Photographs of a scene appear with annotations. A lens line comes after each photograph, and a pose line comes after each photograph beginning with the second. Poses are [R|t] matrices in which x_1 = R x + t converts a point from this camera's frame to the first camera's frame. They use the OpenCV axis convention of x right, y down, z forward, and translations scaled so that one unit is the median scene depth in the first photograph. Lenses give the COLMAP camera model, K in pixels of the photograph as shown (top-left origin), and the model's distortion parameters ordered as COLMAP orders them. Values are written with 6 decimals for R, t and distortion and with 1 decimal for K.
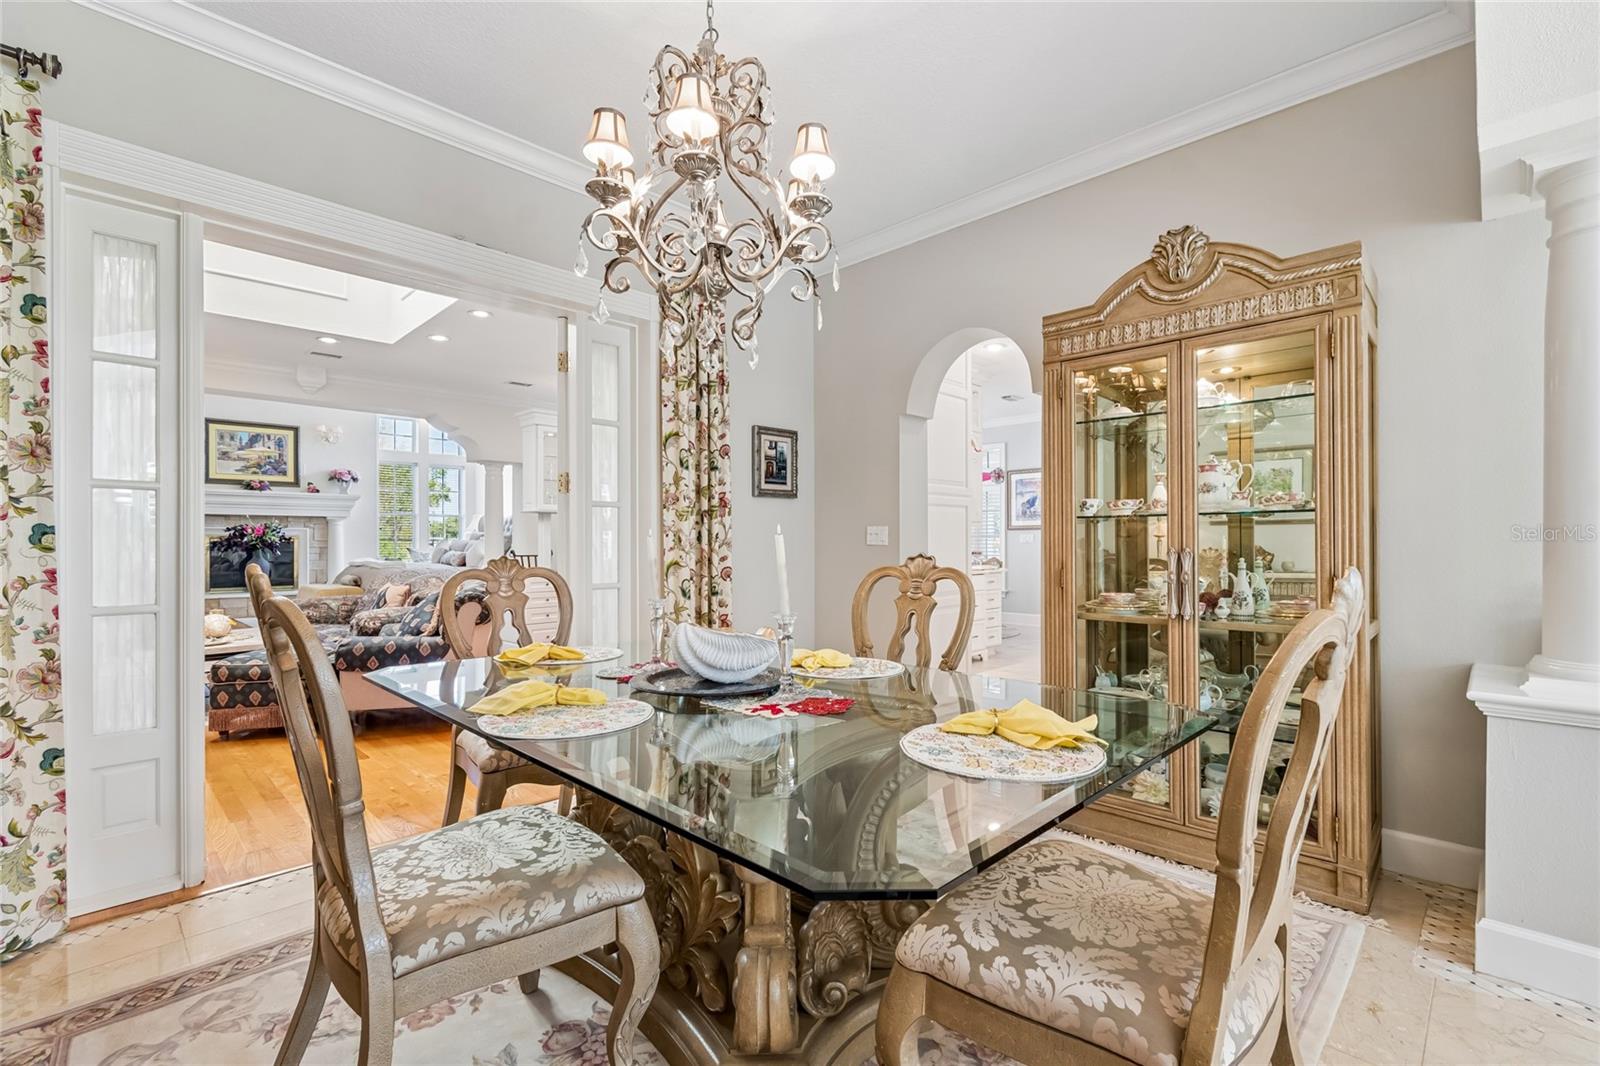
lens RADIAL K [[708.7, 0, 816.6], [0, 708.7, 545.2], [0, 0, 1]] dist [0.004324, -0.001867]
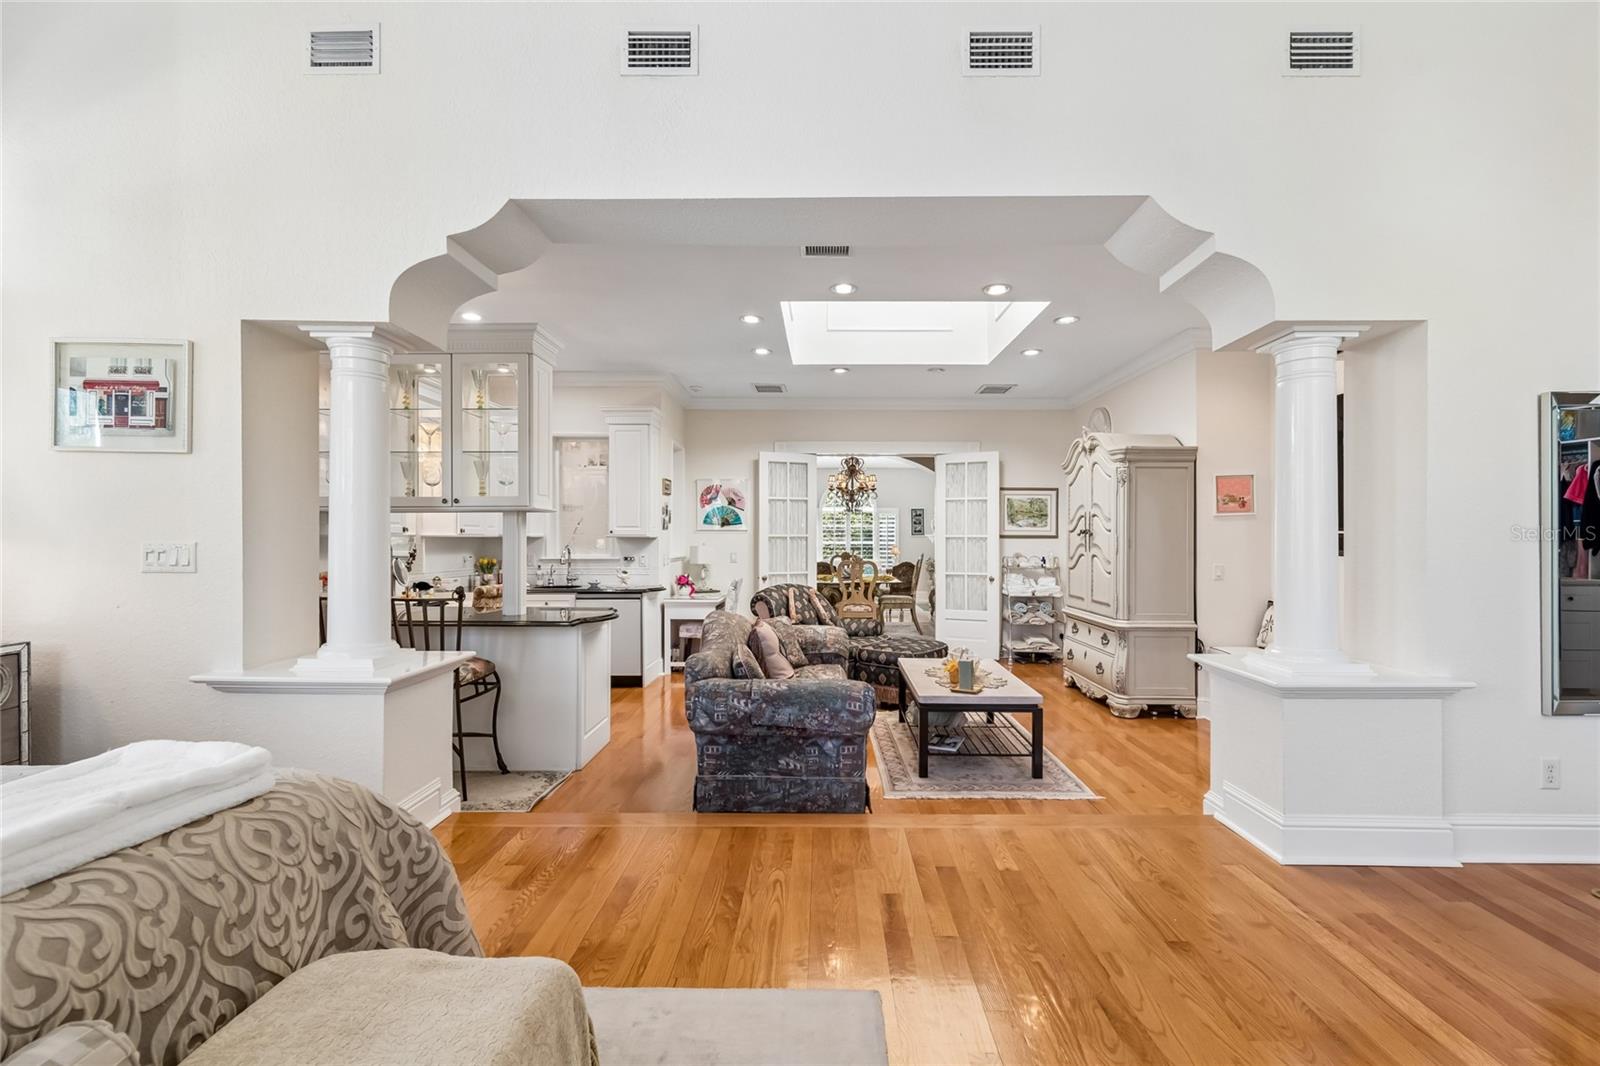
lens RADIAL K [[708.7, 0, 817.3], [0, 708.7, 540.1], [0, 0, 1]] dist [0.004324, -0.001867]
pose [[-0.685415, 0.000331, 0.728153, -1.186394], [0.002674, 0.999994, 0.002063, -0.029061], [-0.728148, 0.003362, -0.685412, 1.501854]]
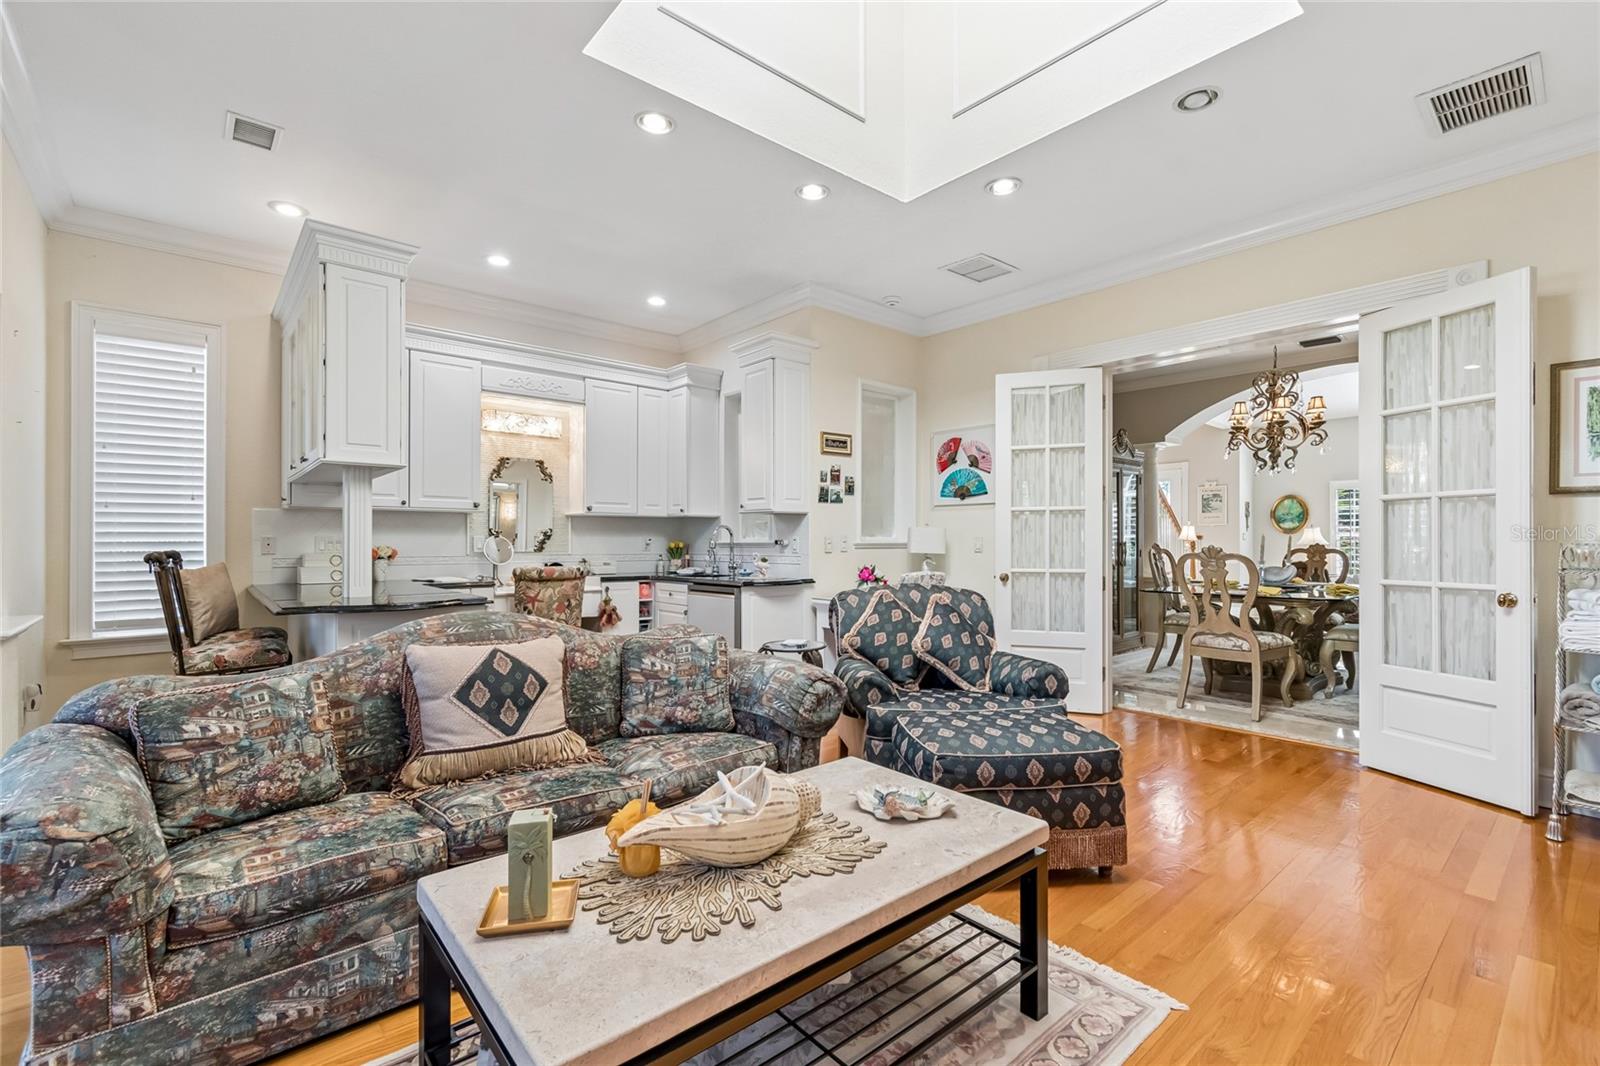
lens RADIAL K [[708.7, 0, 814.5], [0, 708.7, 539.1], [0, 0, 1]] dist [0.004324, -0.001867]
pose [[0.079450, 0.005721, 0.996822, -1.005379], [0.002867, 0.999978, -0.005968, 0.003237], [-0.996835, 0.003332, 0.079432, 0.836838]]
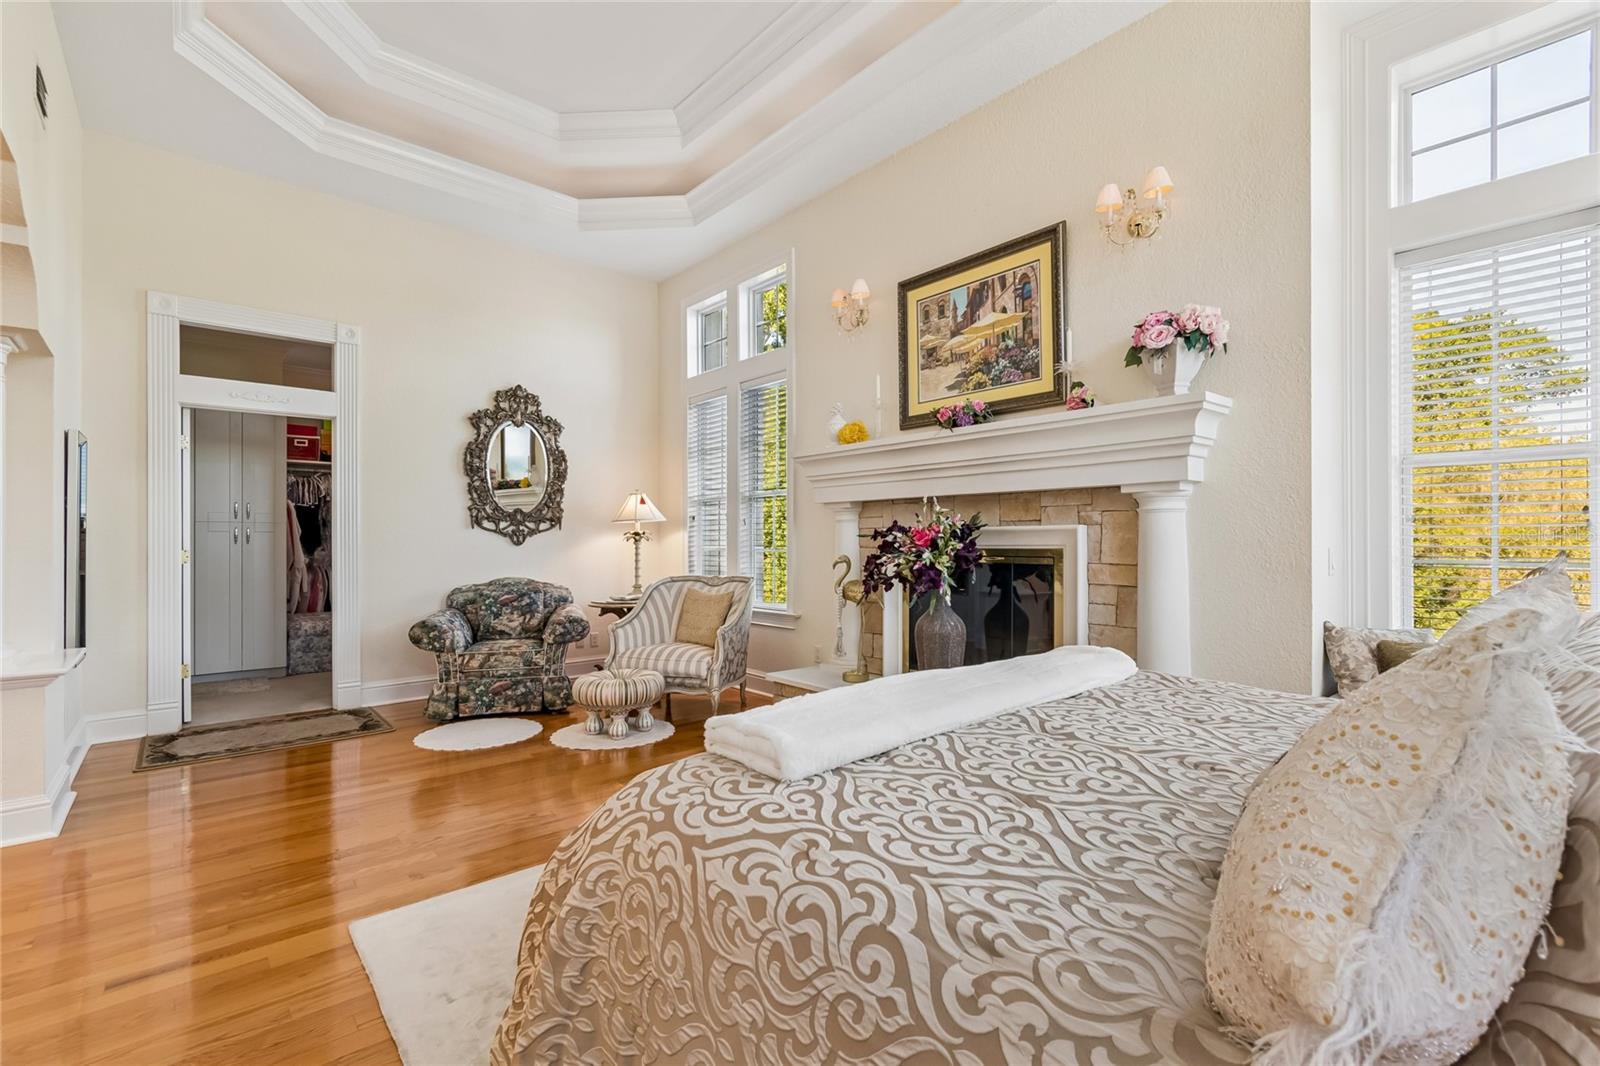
lens RADIAL K [[708.7, 0, 815.4], [0, 708.7, 537.2], [0, 0, 1]] dist [0.004324, -0.001867]
pose [[-0.077830, -0.003455, -0.996961, -0.653189], [-0.003647, 0.999988, -0.003181, -0.029215], [0.996960, 0.003389, -0.077842, 1.535081]]
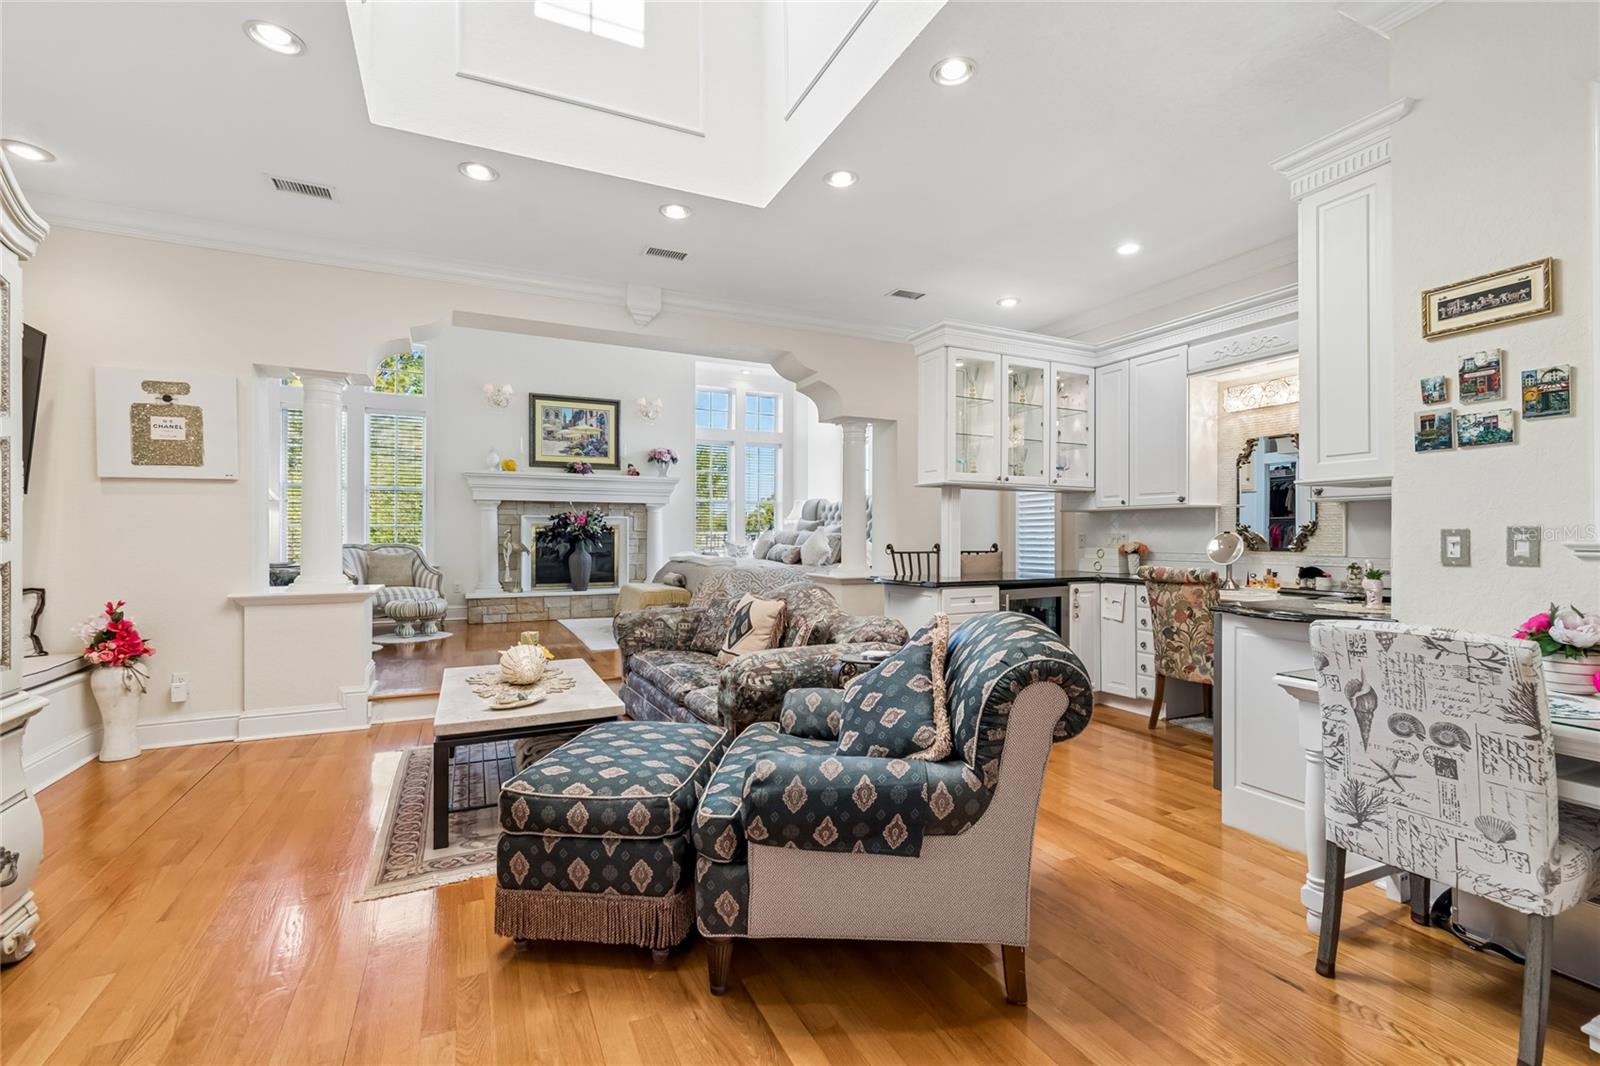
lens RADIAL K [[708.7, 0, 813.3], [0, 708.7, 539.4], [0, 0, 1]] dist [0.004324, -0.001867]
pose [[0.940201, 0.004959, -0.340583, -0.349420], [-0.004704, 0.999988, 0.001574, 0.002198], [0.340587, 0.000122, 0.940213, 0.440122]]
